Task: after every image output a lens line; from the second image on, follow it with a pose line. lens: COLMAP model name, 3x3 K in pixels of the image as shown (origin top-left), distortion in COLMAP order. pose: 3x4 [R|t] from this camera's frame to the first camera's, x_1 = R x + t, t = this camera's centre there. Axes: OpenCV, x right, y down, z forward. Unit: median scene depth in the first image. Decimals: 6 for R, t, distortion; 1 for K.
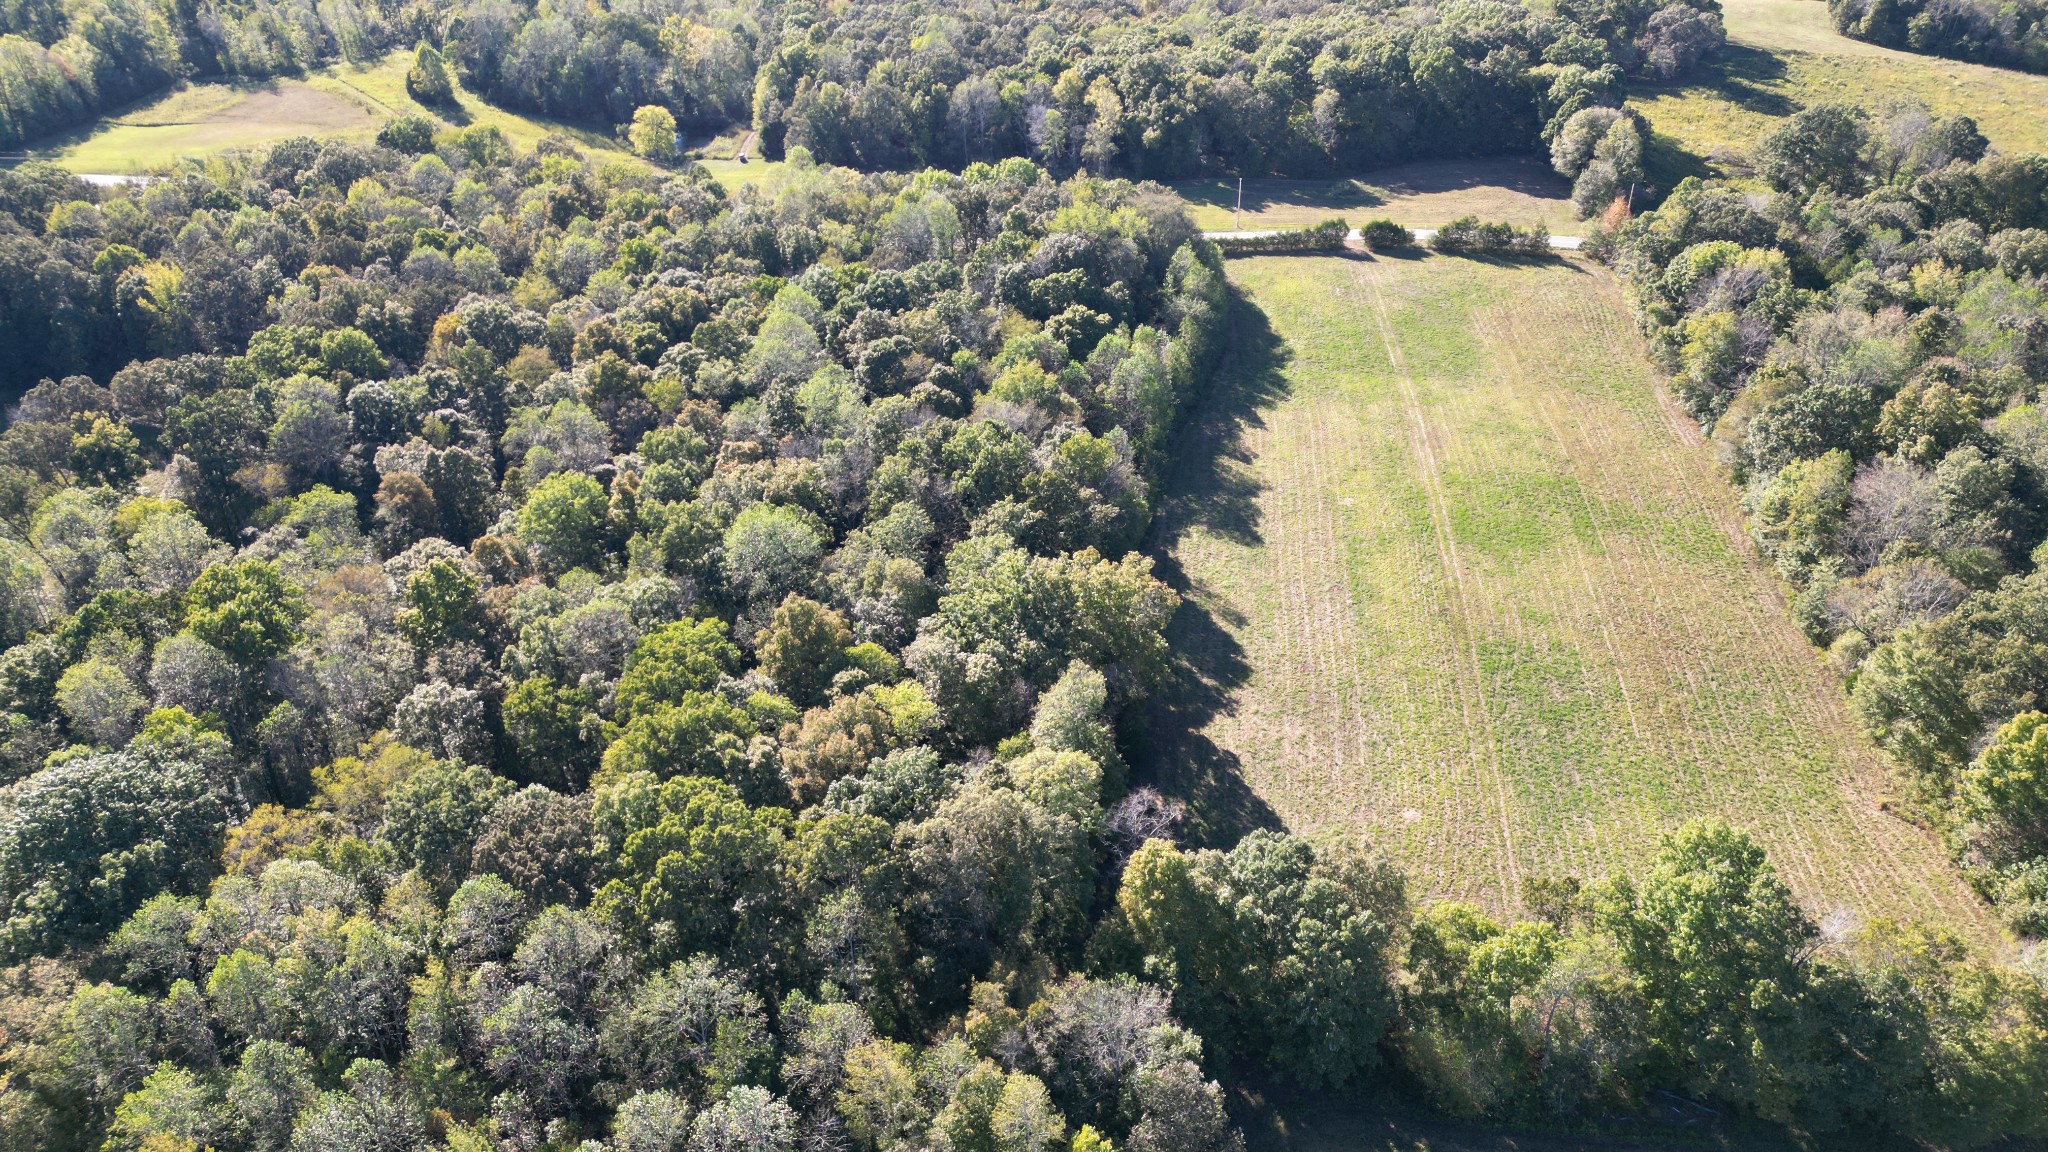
lens RADIAL K [[1418.3, 0, 1016.9], [0, 1418.3, 584.5], [0, 0, 1]] dist [0.064160, -0.050980]
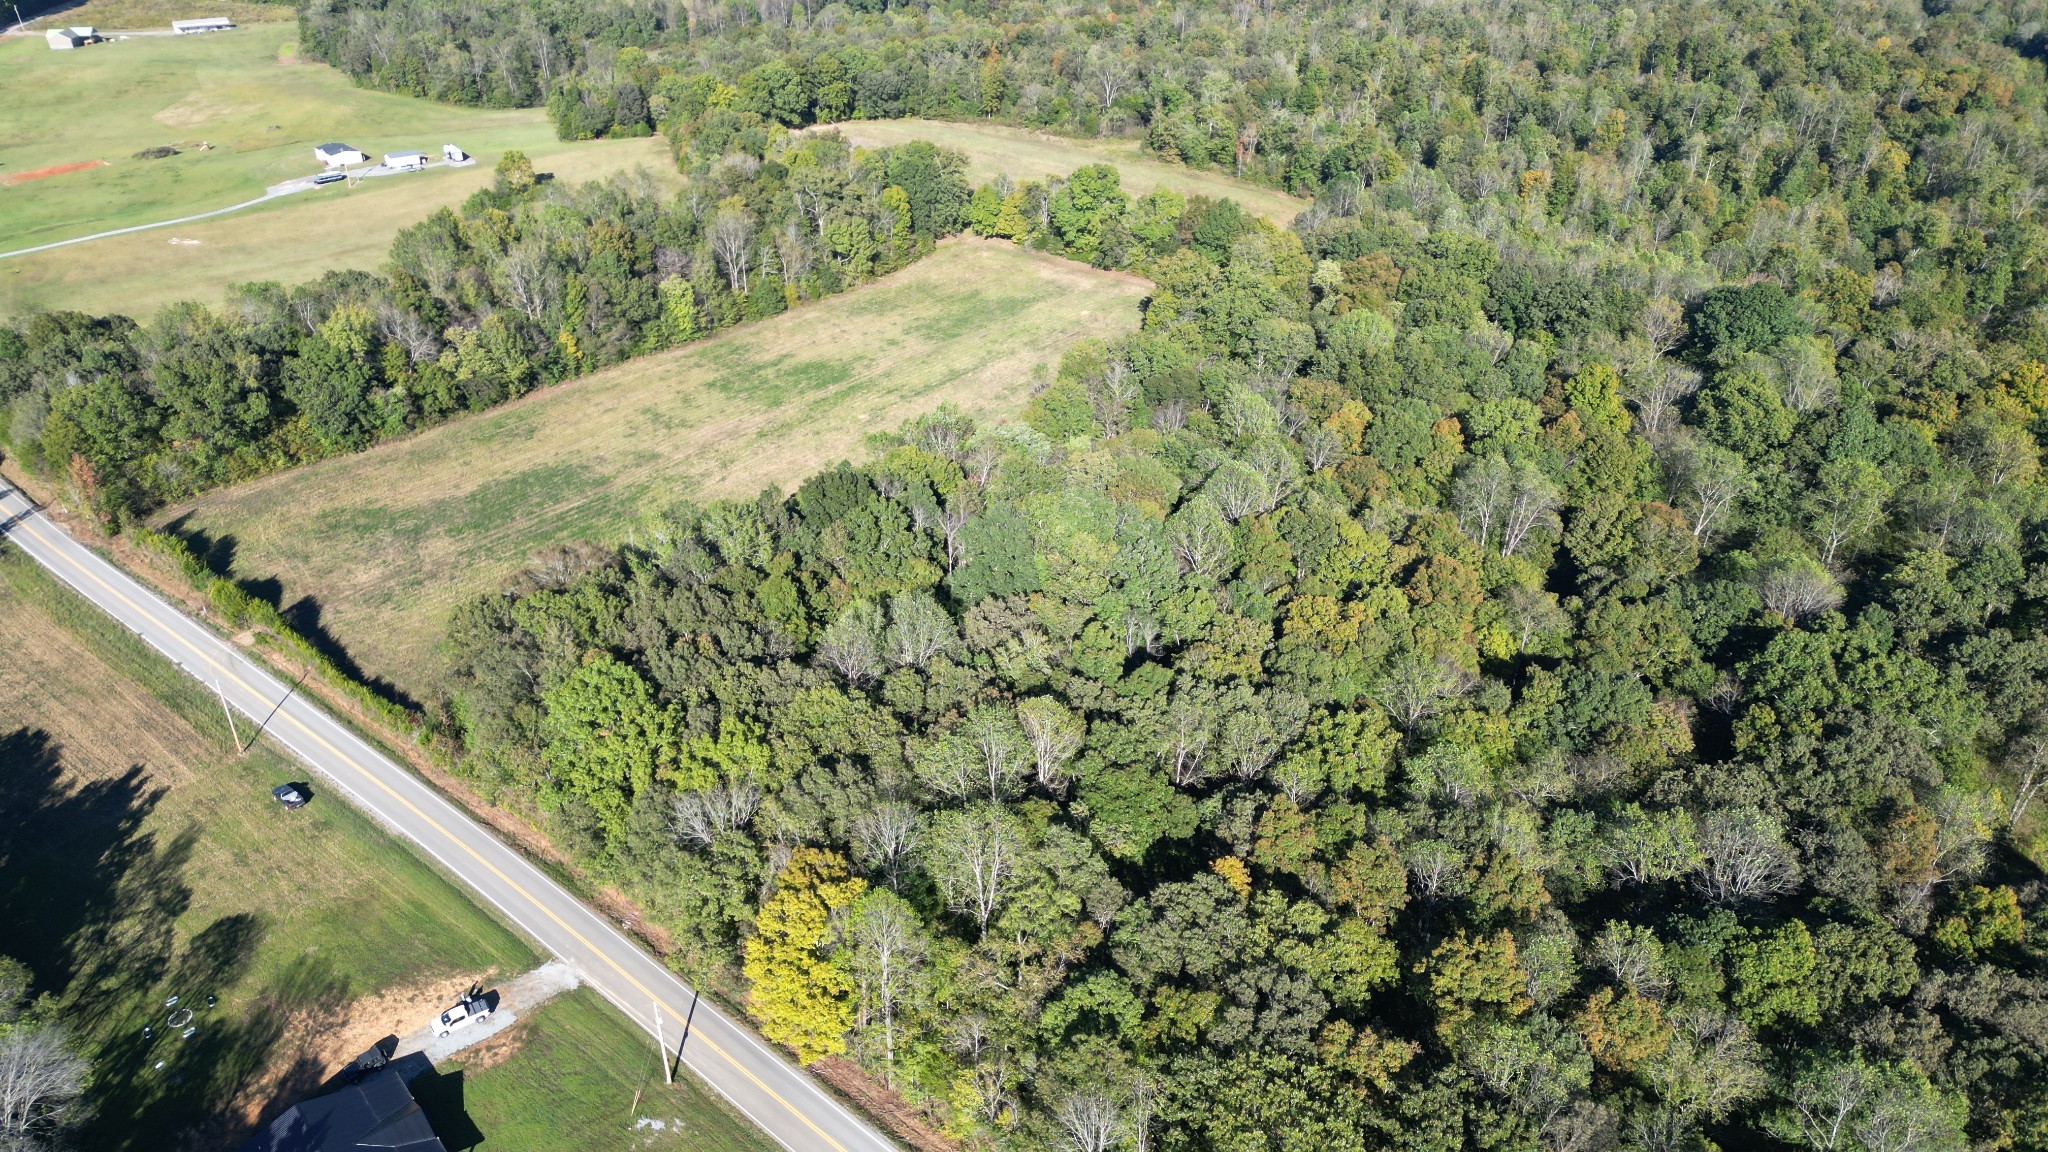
lens RADIAL K [[1418.3, 0, 1030.8], [0, 1418.3, 573.5], [0, 0, 1]] dist [0.064160, -0.050980]
pose [[-0.848432, -0.255600, 0.463498, -0.549721], [0.292629, 0.503170, 0.813135, -1.046941], [-0.441056, 0.825523, -0.352109, 1.628378]]
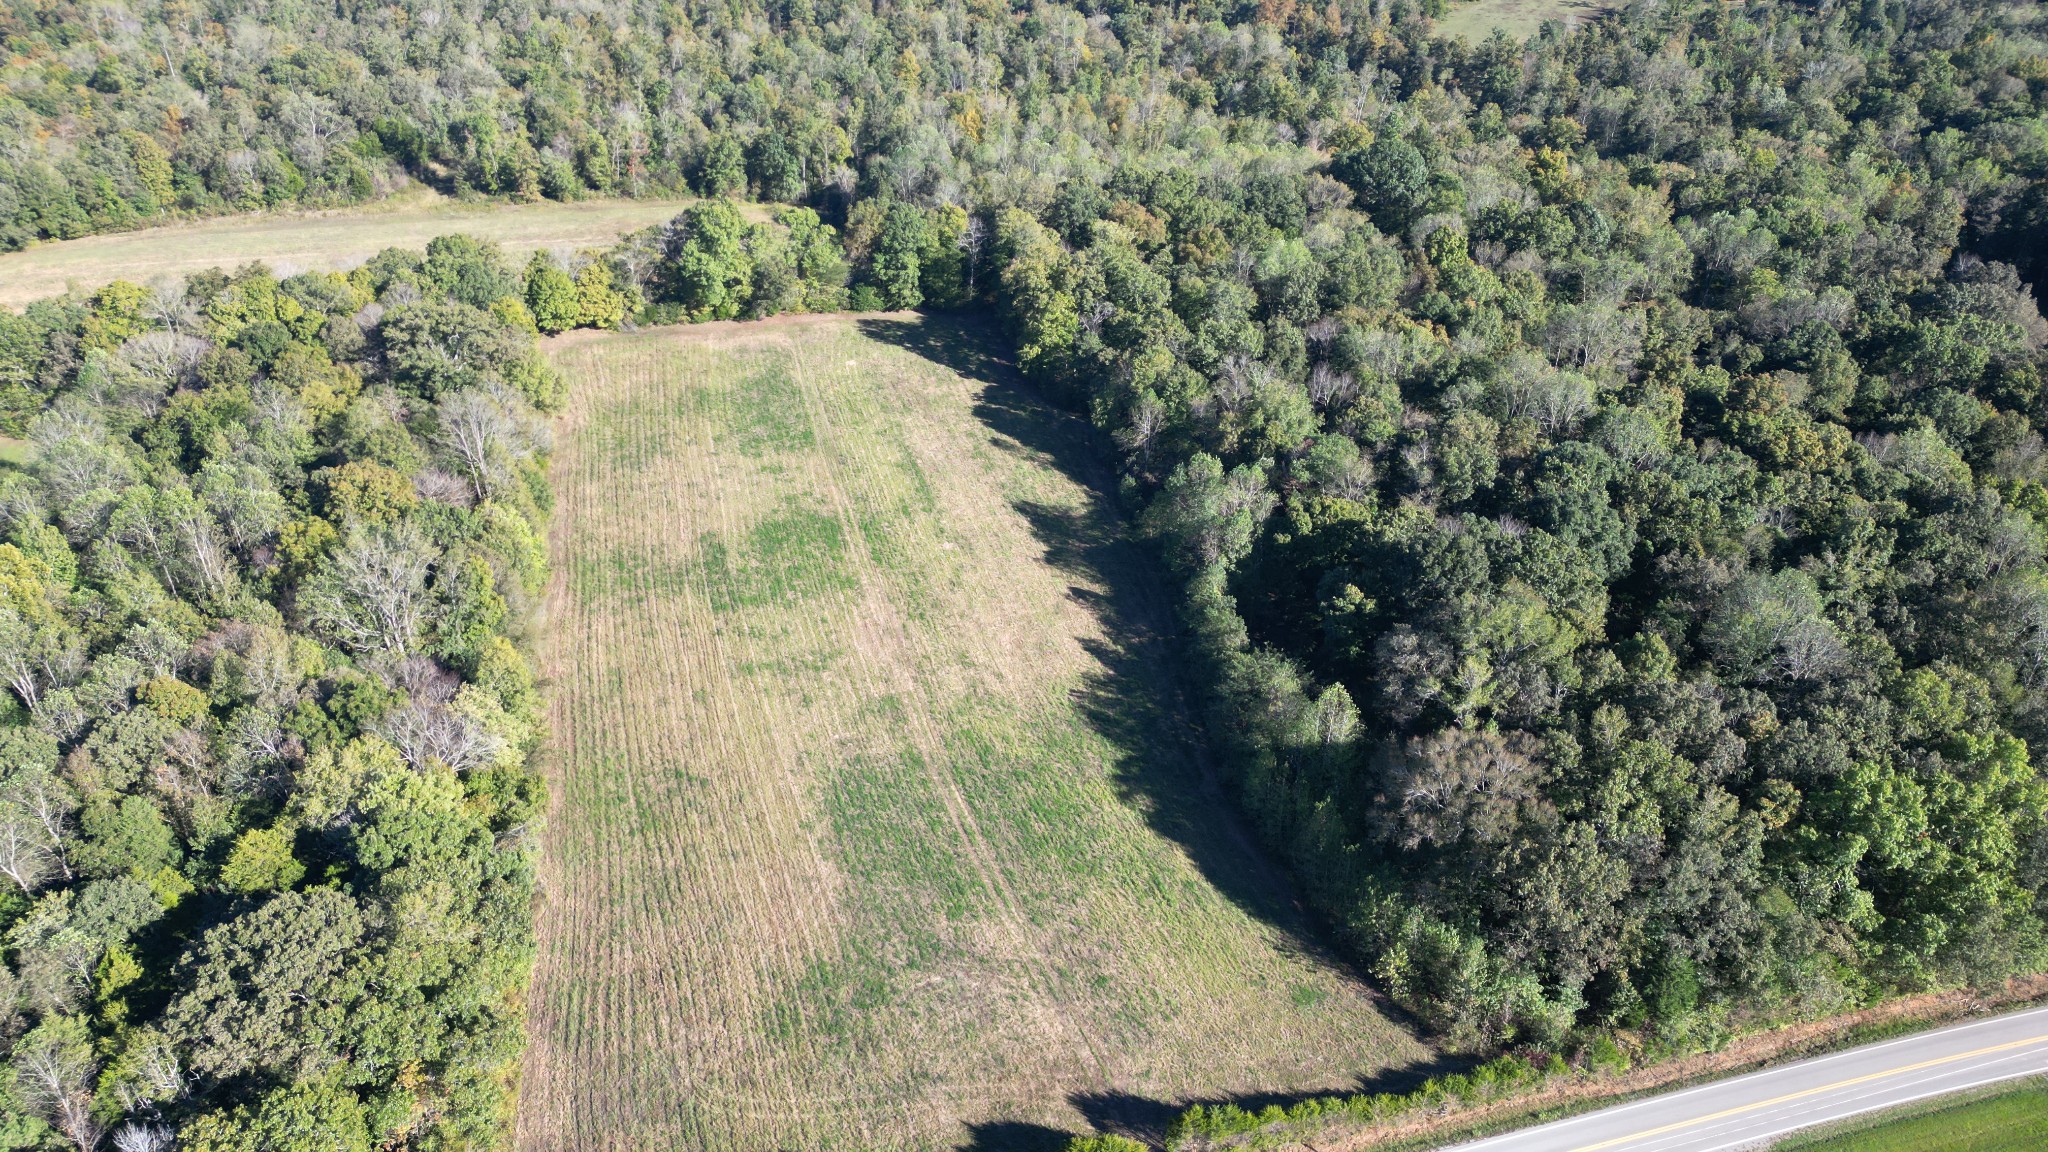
lens RADIAL K [[1418.3, 0, 1014.6], [0, 1418.3, 595.2], [0, 0, 1]] dist [0.064160, -0.050980]
pose [[-0.923026, 0.212649, -0.320629, 0.557338], [-0.198392, 0.450959, 0.870216, -0.981648], [0.329641, 0.866843, -0.374059, 1.541878]]
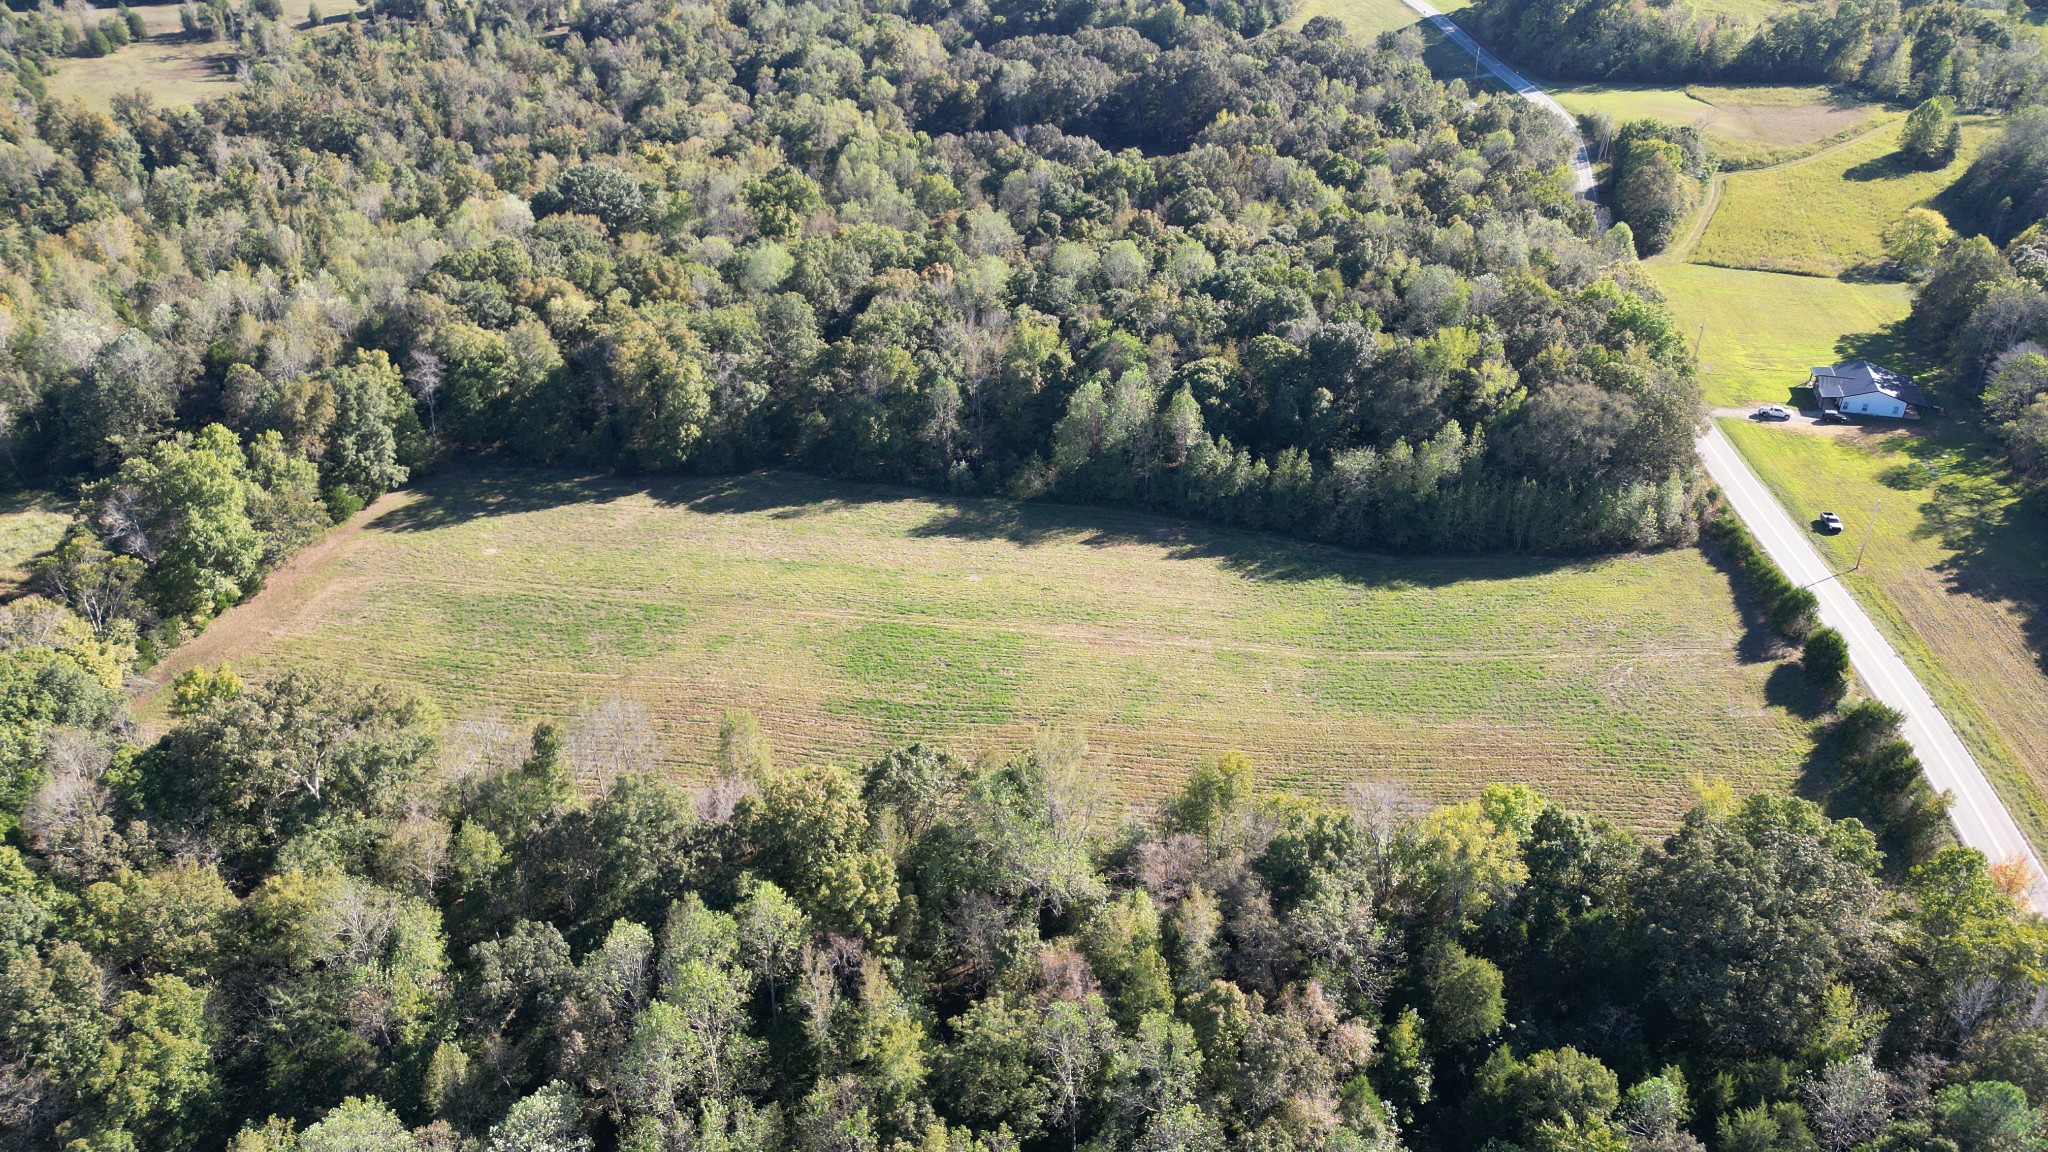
lens RADIAL K [[1418.3, 0, 1023.5], [0, 1418.3, 577.4], [0, 0, 1]] dist [0.064160, -0.050980]
pose [[-0.015832, 0.520144, -0.853932, 1.138001], [-0.530195, 0.719716, 0.448221, -0.547068], [0.847728, 0.459847, 0.264383, 0.850609]]
